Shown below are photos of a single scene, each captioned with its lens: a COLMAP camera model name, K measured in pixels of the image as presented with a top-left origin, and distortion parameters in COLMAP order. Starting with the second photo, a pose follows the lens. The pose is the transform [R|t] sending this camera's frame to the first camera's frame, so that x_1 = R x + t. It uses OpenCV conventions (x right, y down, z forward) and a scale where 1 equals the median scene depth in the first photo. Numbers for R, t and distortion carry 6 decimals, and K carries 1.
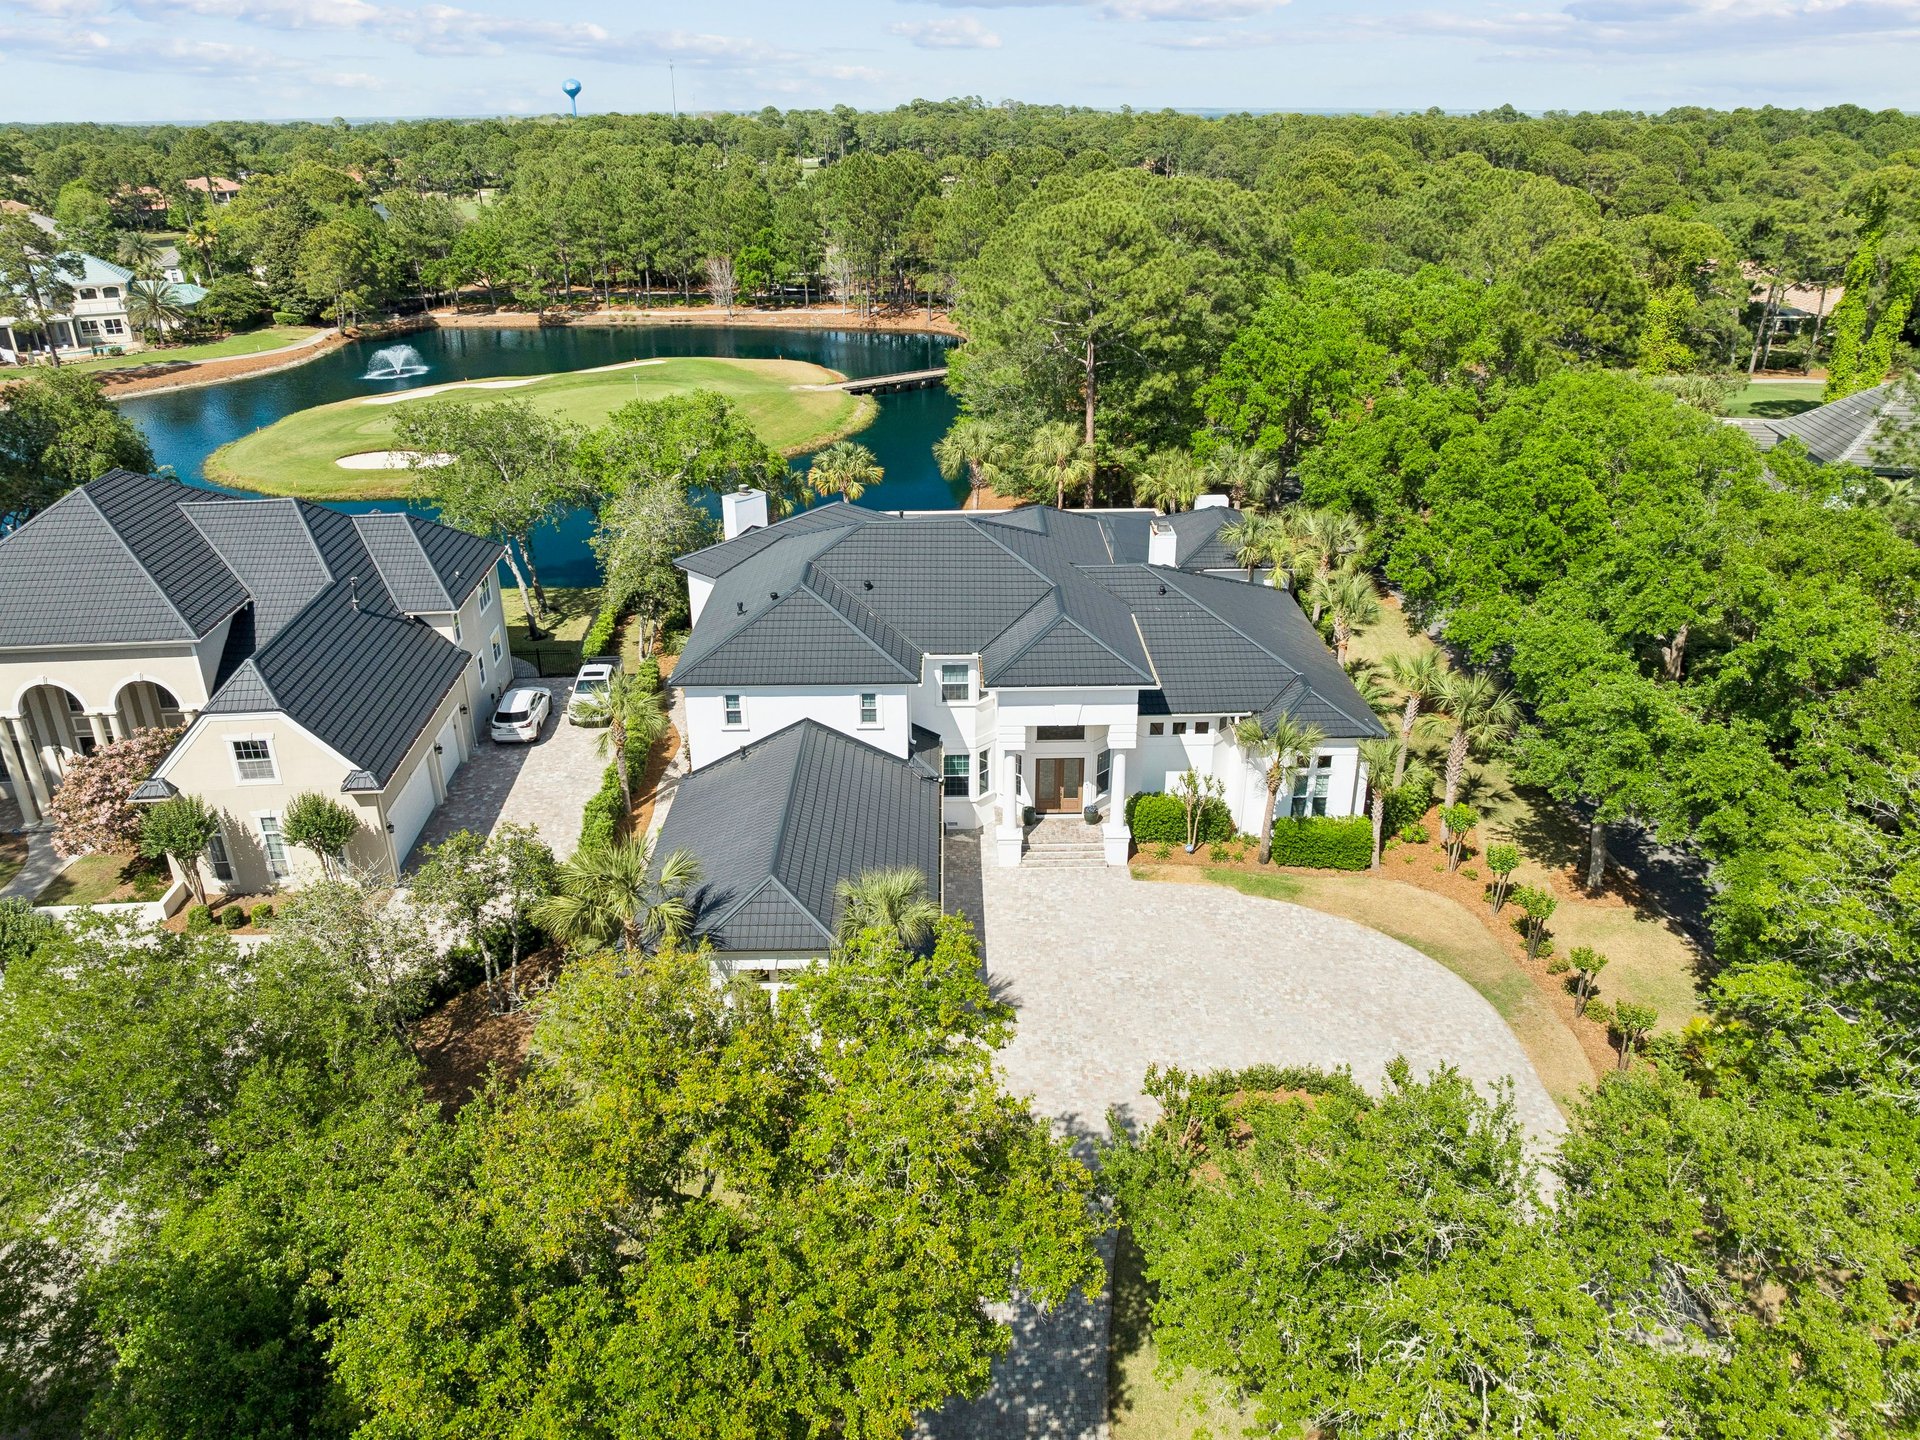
lens RADIAL K [[1349.0, 0, 958.7], [0, 1349.0, 727.7], [0, 0, 1]] dist [-0.041271, 0.000631]
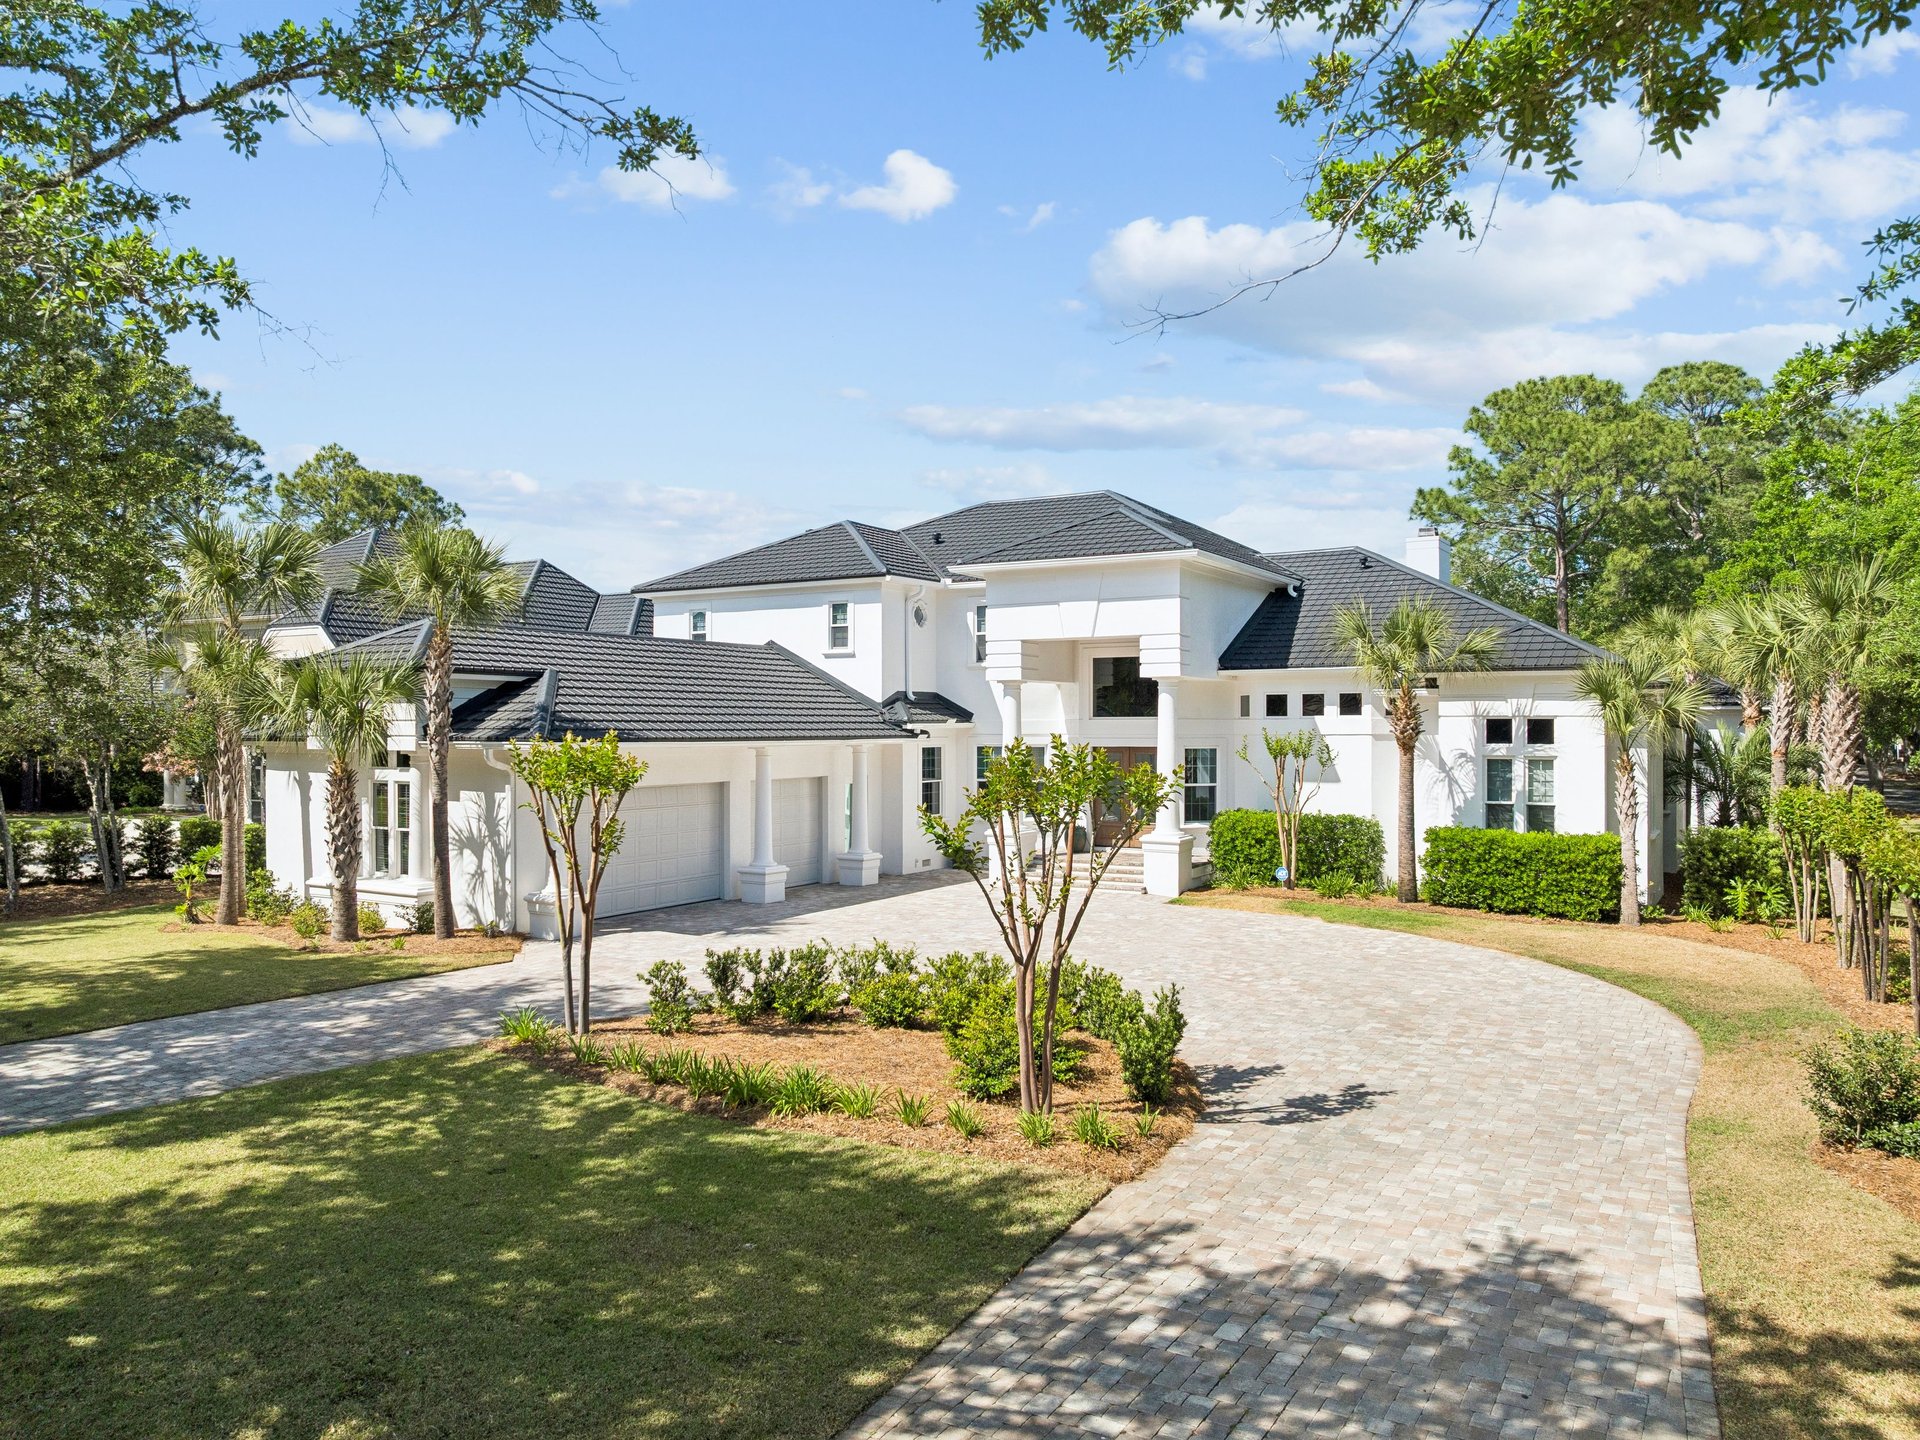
lens RADIAL K [[1349.0, 0, 958.7], [0, 1349.0, 727.7], [0, 0, 1]] dist [-0.041271, 0.000631]
pose [[0.848854, 0.006927, -0.528582, 0.348316], [-0.226750, 0.908026, -0.352241, 0.258988], [0.477526, 0.418857, 0.772352, 0.460694]]
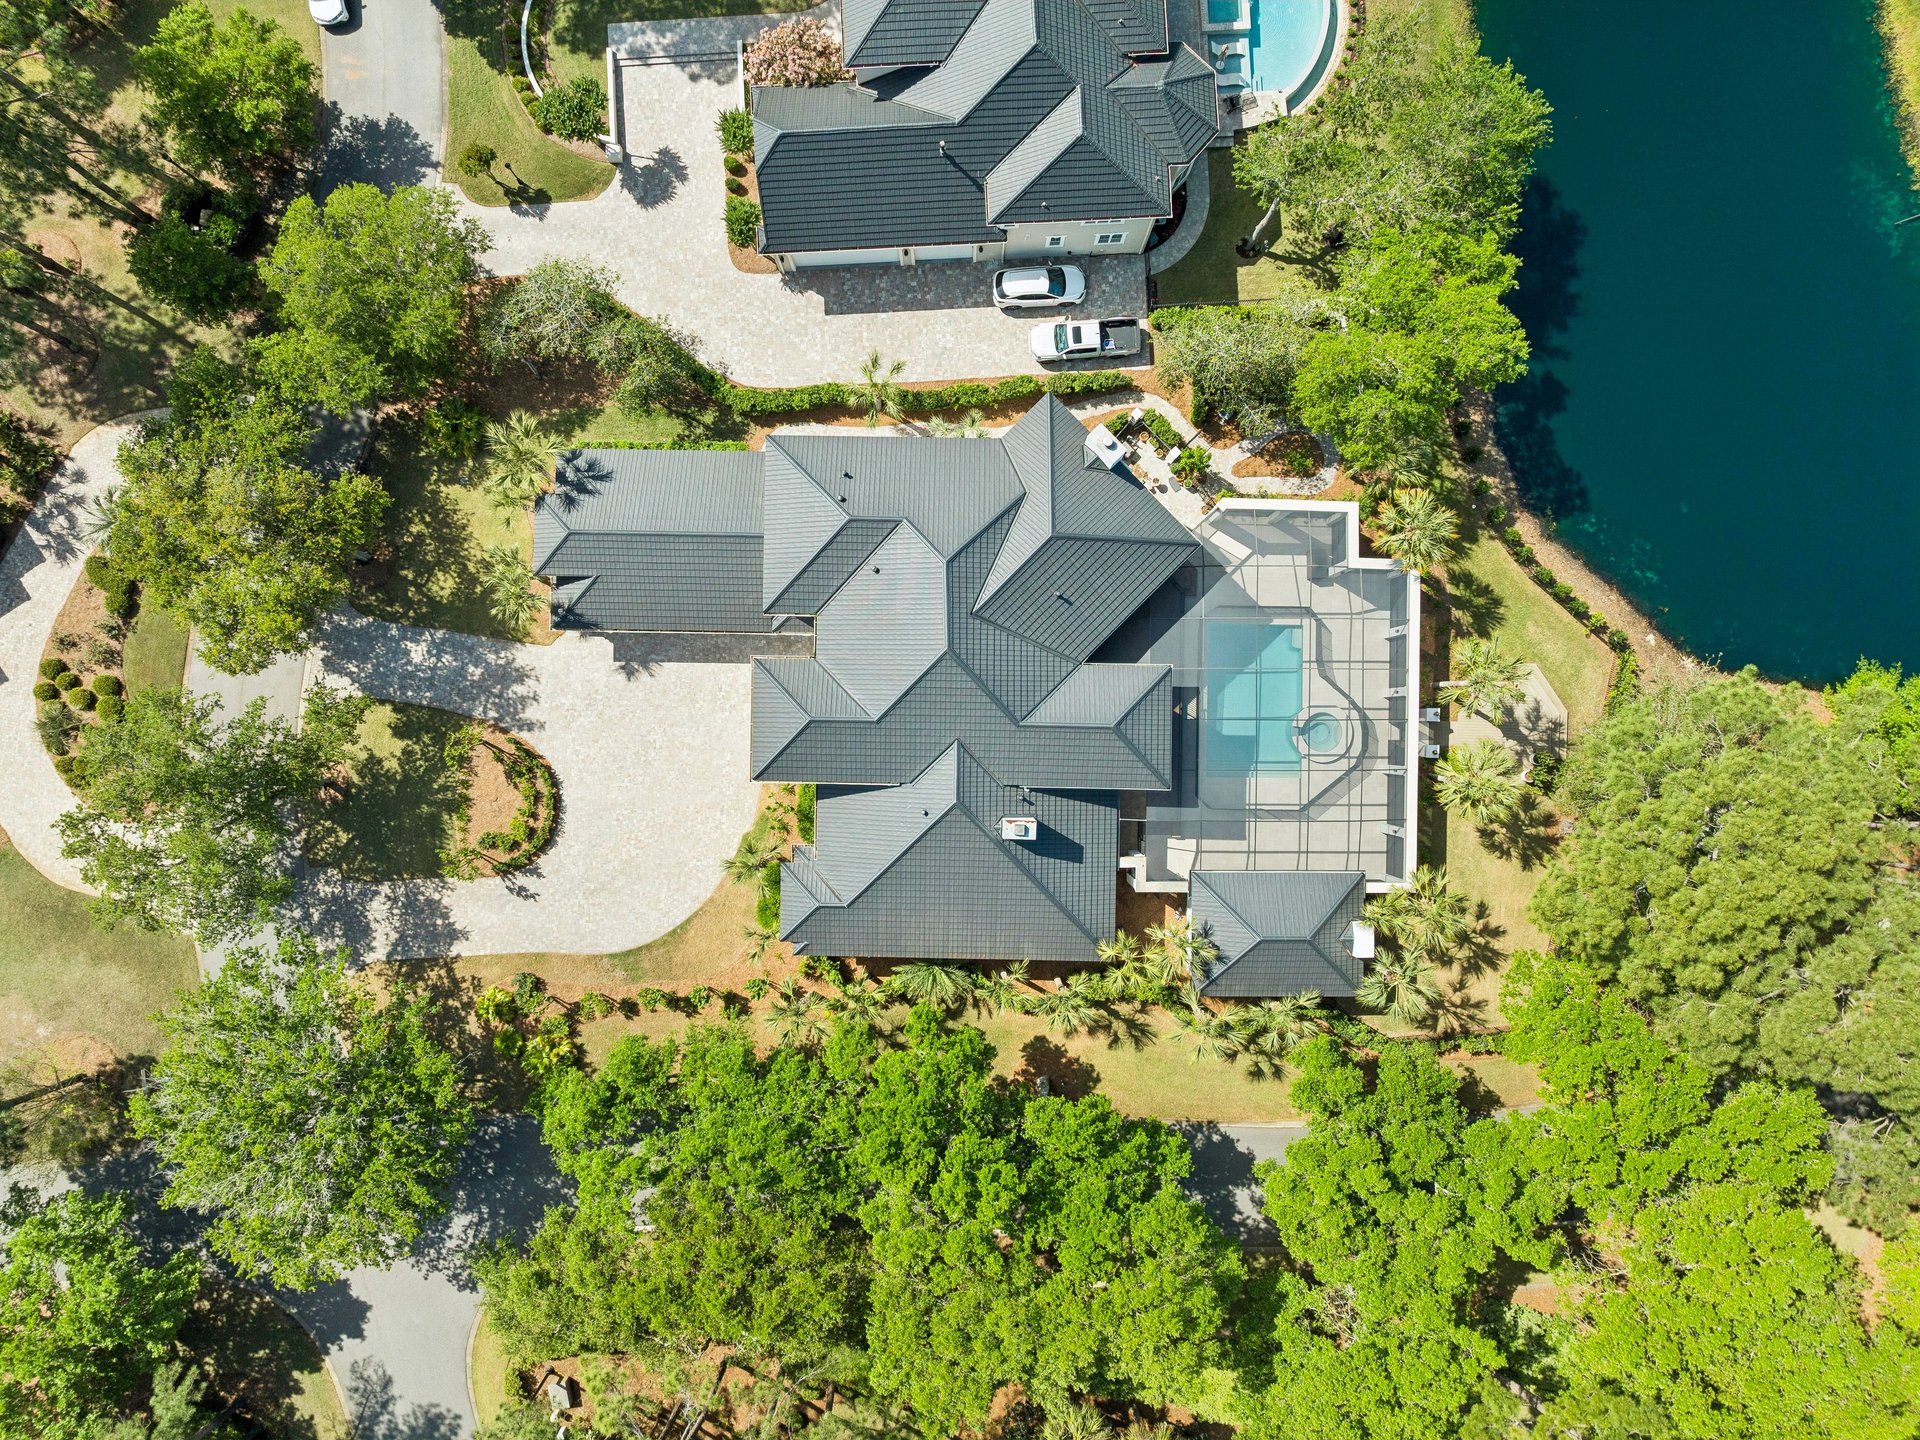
lens RADIAL K [[1244.4, 0, 960.0], [0, 1244.4, 720.0], [0, 0, 1]] dist [-0.006458, 0.000860]
pose [[-0.023483, 0.999709, 0.005483, 0.065669], [-0.452070, -0.015511, 0.891847, -1.196157], [0.891673, 0.018464, 0.452303, 0.542049]]
